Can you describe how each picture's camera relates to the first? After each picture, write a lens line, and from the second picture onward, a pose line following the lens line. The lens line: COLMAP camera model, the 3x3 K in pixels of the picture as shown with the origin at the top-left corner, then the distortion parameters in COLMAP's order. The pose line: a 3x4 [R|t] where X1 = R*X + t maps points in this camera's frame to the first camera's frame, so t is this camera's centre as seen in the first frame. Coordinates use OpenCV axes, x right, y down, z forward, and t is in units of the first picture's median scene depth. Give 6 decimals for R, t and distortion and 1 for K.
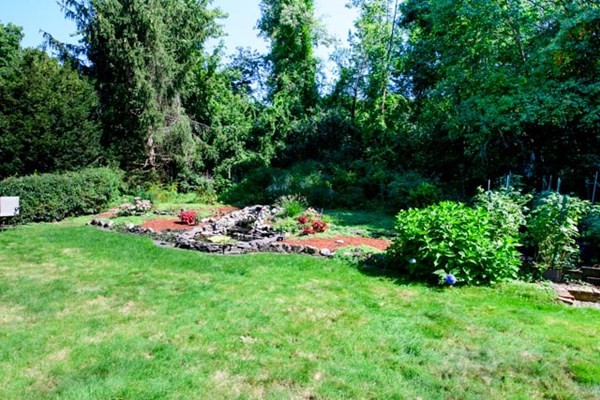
lens RADIAL K [[421.7, 0, 299.8], [0, 421.7, 201.2], [0, 0, 1]] dist [0.000704, 0.001242]
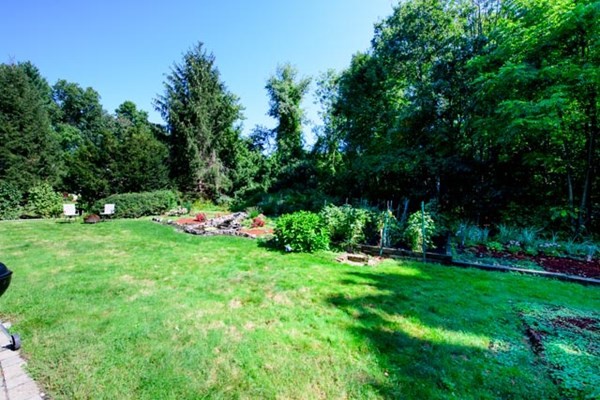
lens RADIAL K [[257.2, 0, 300.6], [0, 257.2, 197.2], [0, 0, 1]] dist [-0.013615, 0.000565]
pose [[0.998331, 0.022432, -0.053208, 0.155118], [-0.025821, 0.997624, -0.063877, 0.005984], [0.051649, 0.065145, 0.996538, -0.075078]]
